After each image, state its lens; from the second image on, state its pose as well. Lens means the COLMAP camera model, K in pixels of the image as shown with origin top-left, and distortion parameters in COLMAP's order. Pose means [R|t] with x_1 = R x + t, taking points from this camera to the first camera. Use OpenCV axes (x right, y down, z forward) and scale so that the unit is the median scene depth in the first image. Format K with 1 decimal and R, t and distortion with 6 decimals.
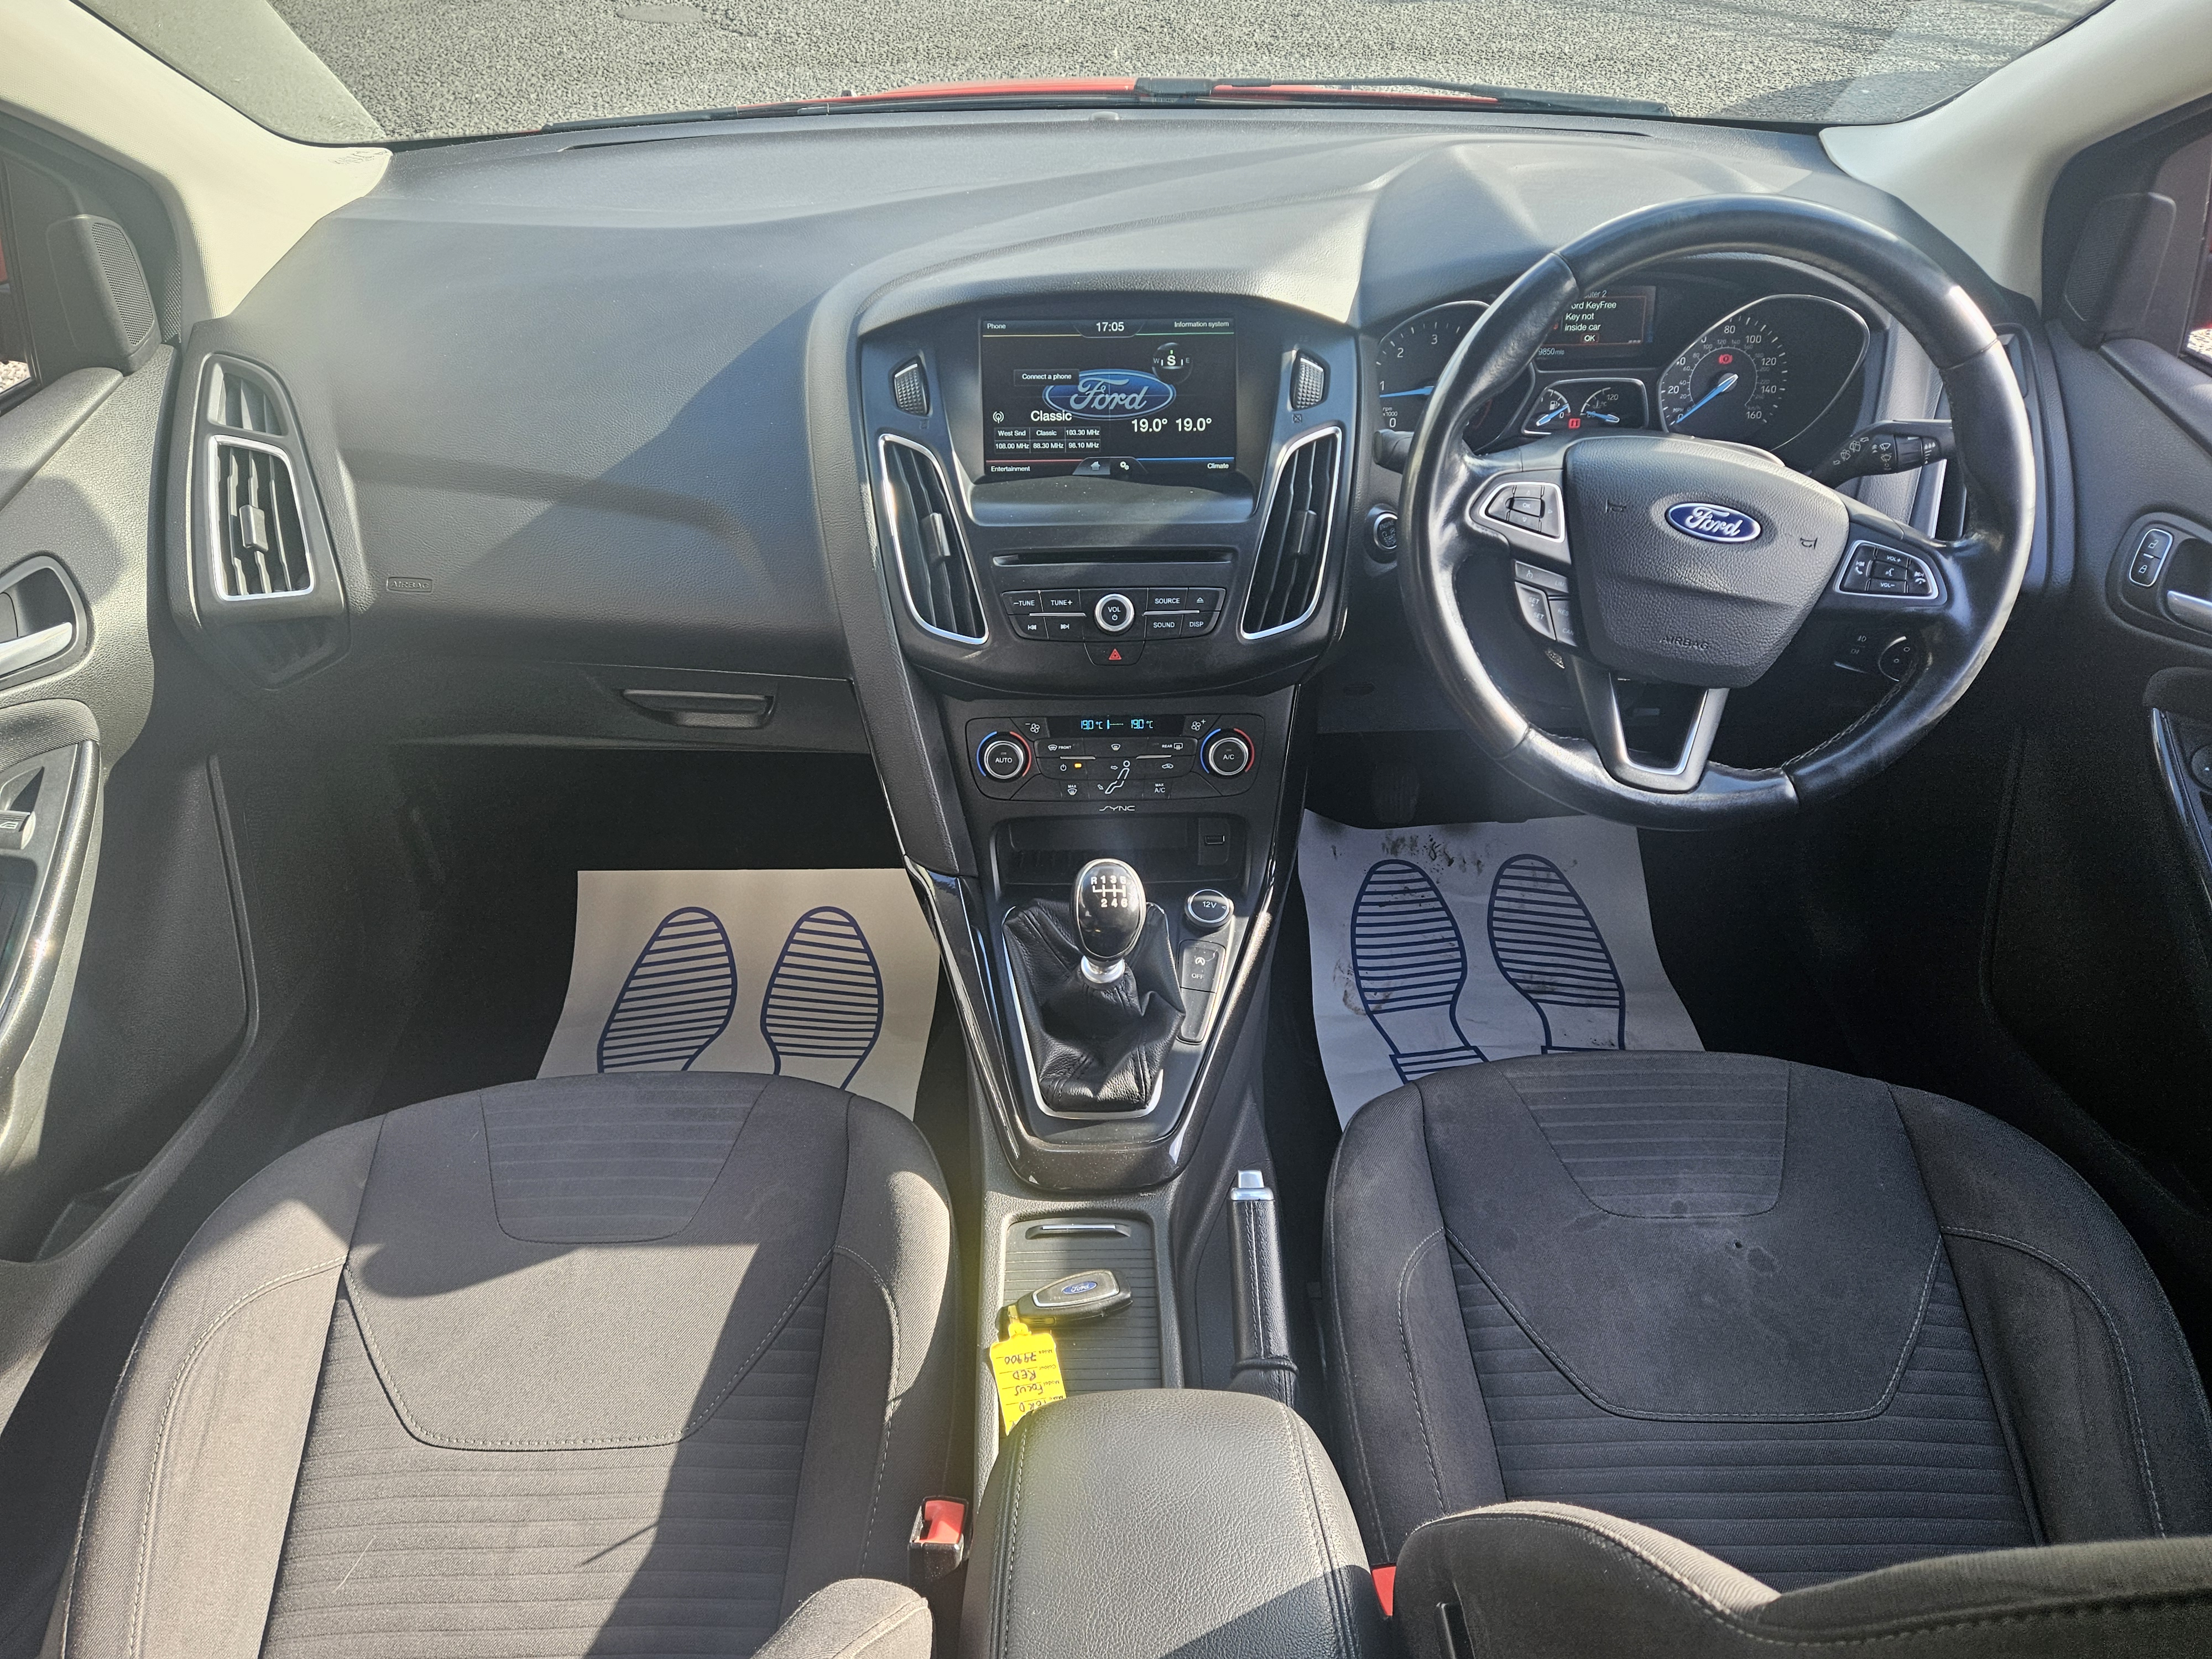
lens RADIAL K [[1702.9, 0, 1106.0], [0, 1702.9, 829.5], [0, 0, 1]] dist [0.061830, -0.000736]
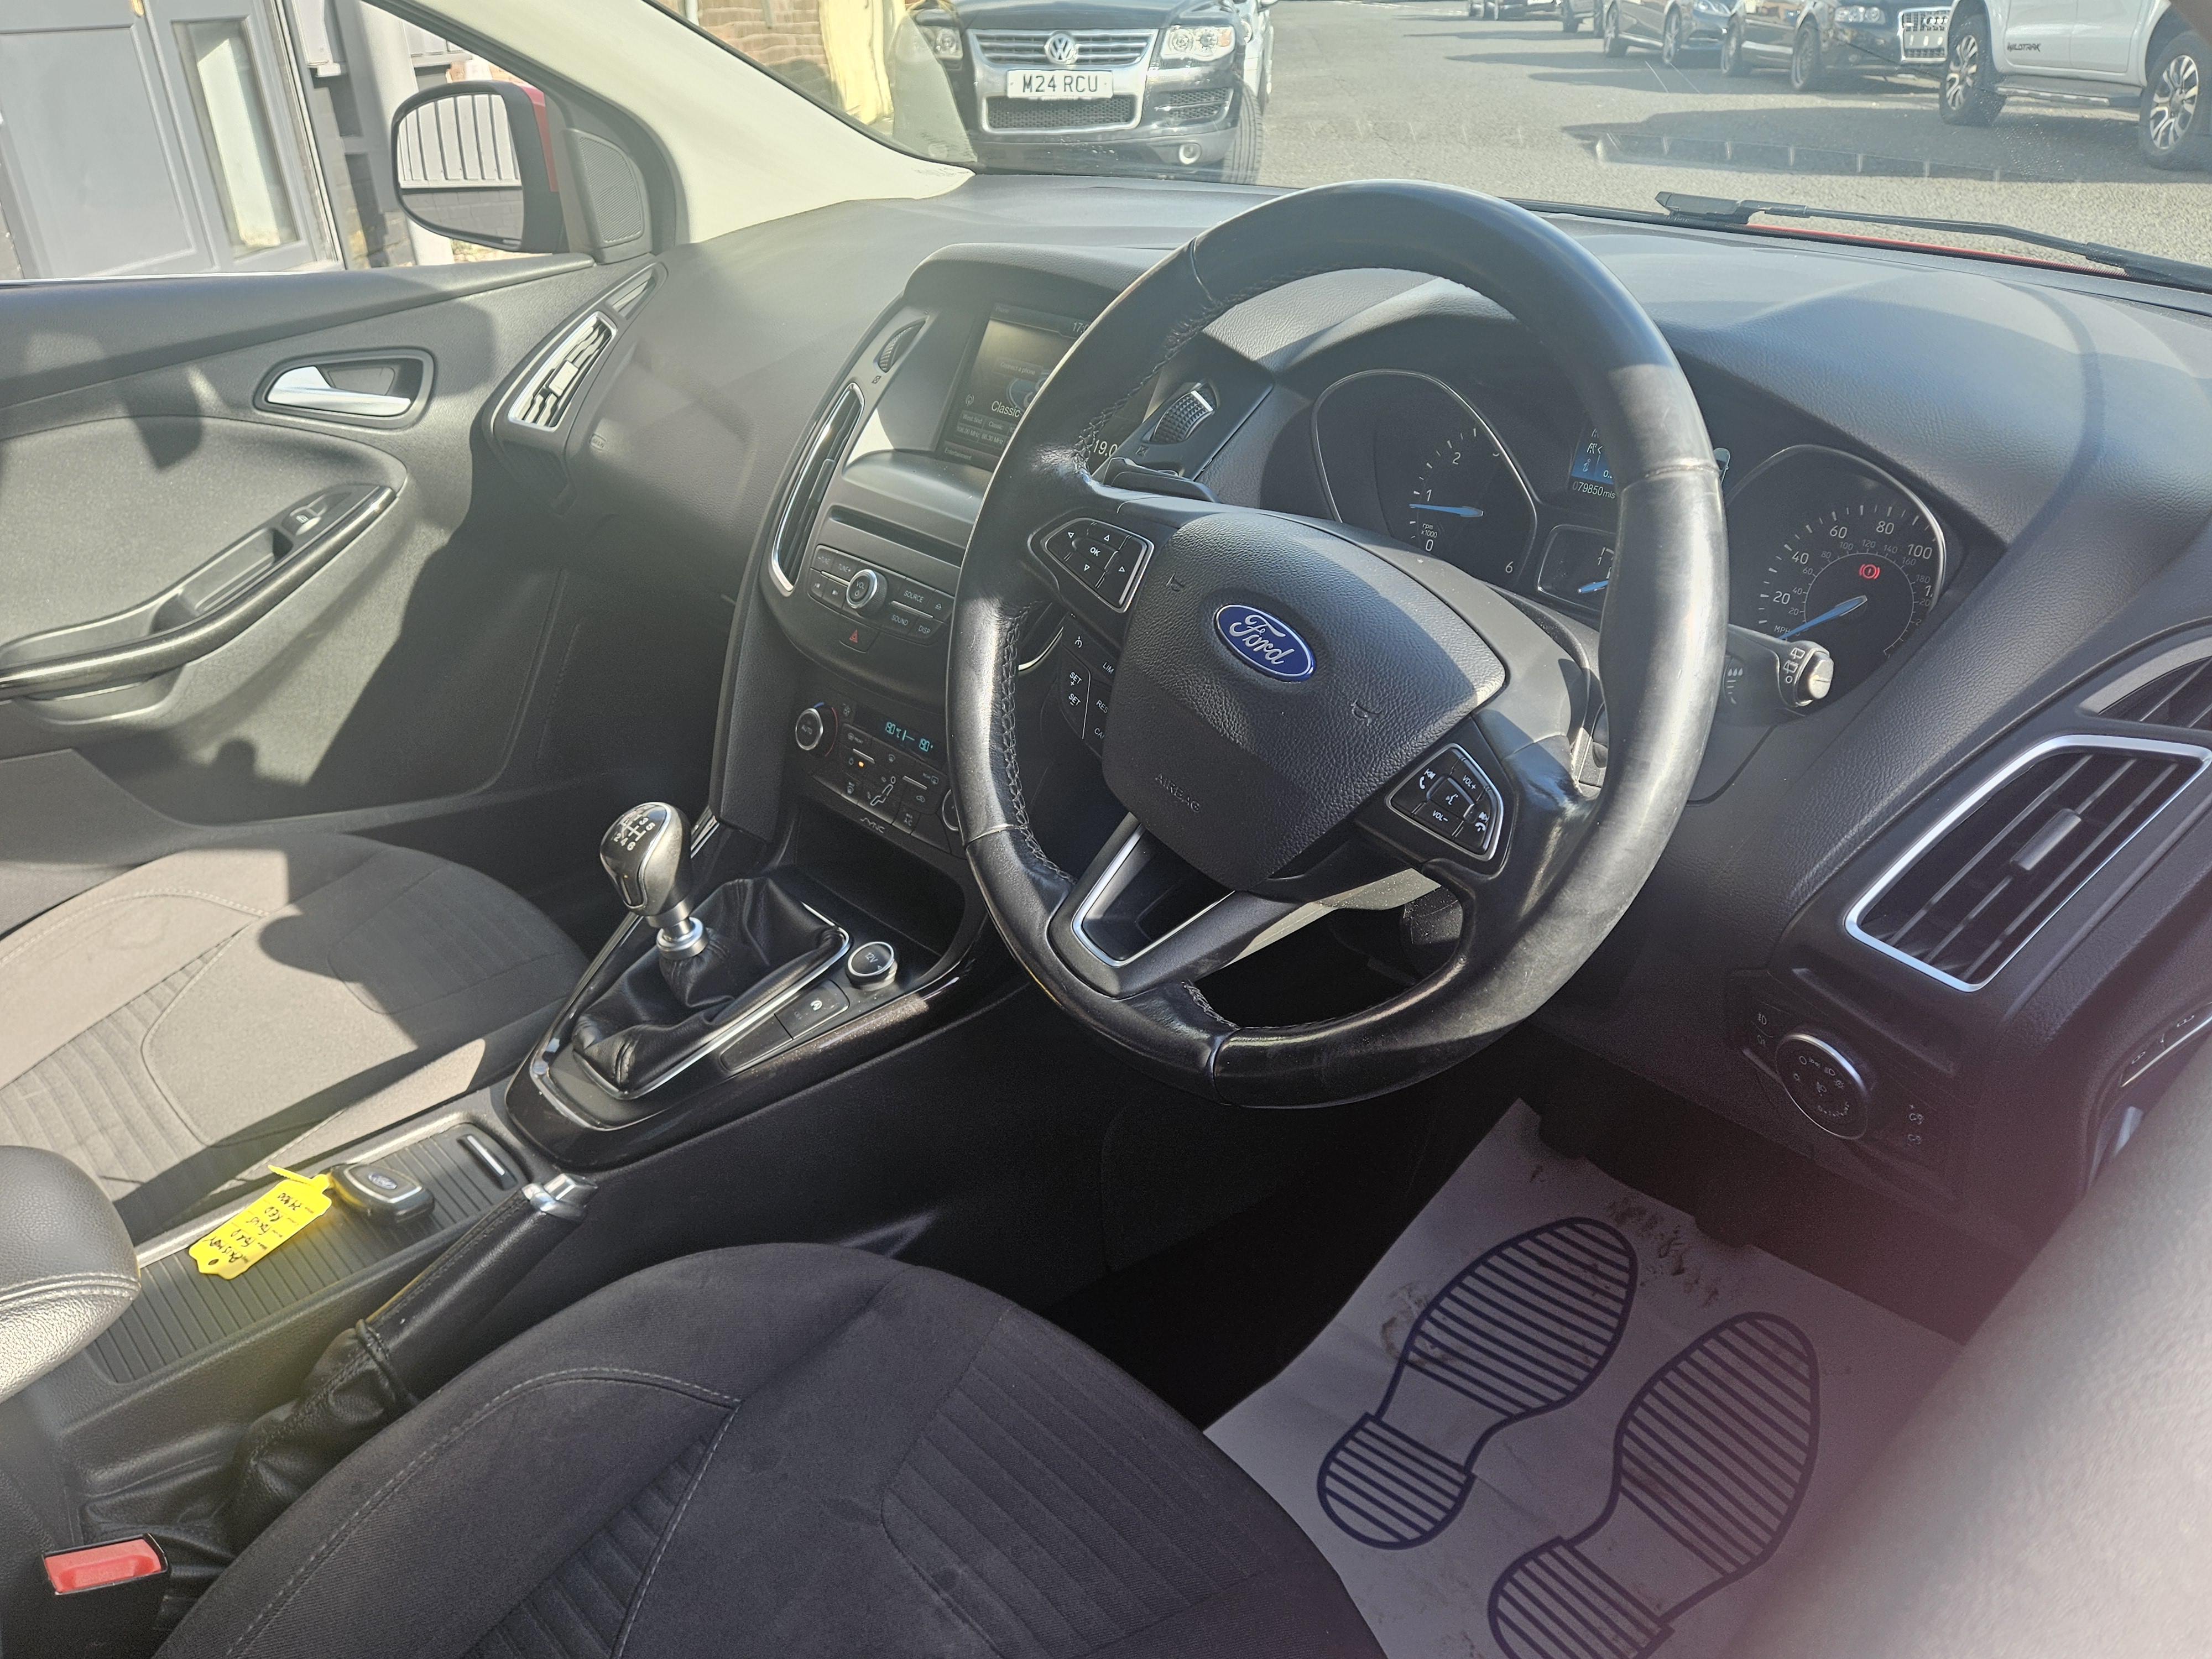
lens RADIAL K [[1702.9, 0, 1106.0], [0, 1702.9, 829.5], [0, 0, 1]] dist [0.061830, -0.000736]
pose [[0.658077, 0.343208, -0.670182, 0.488910], [-0.440712, 0.897250, 0.026740, -0.062961], [0.610498, 0.277760, 0.741715, 0.298310]]
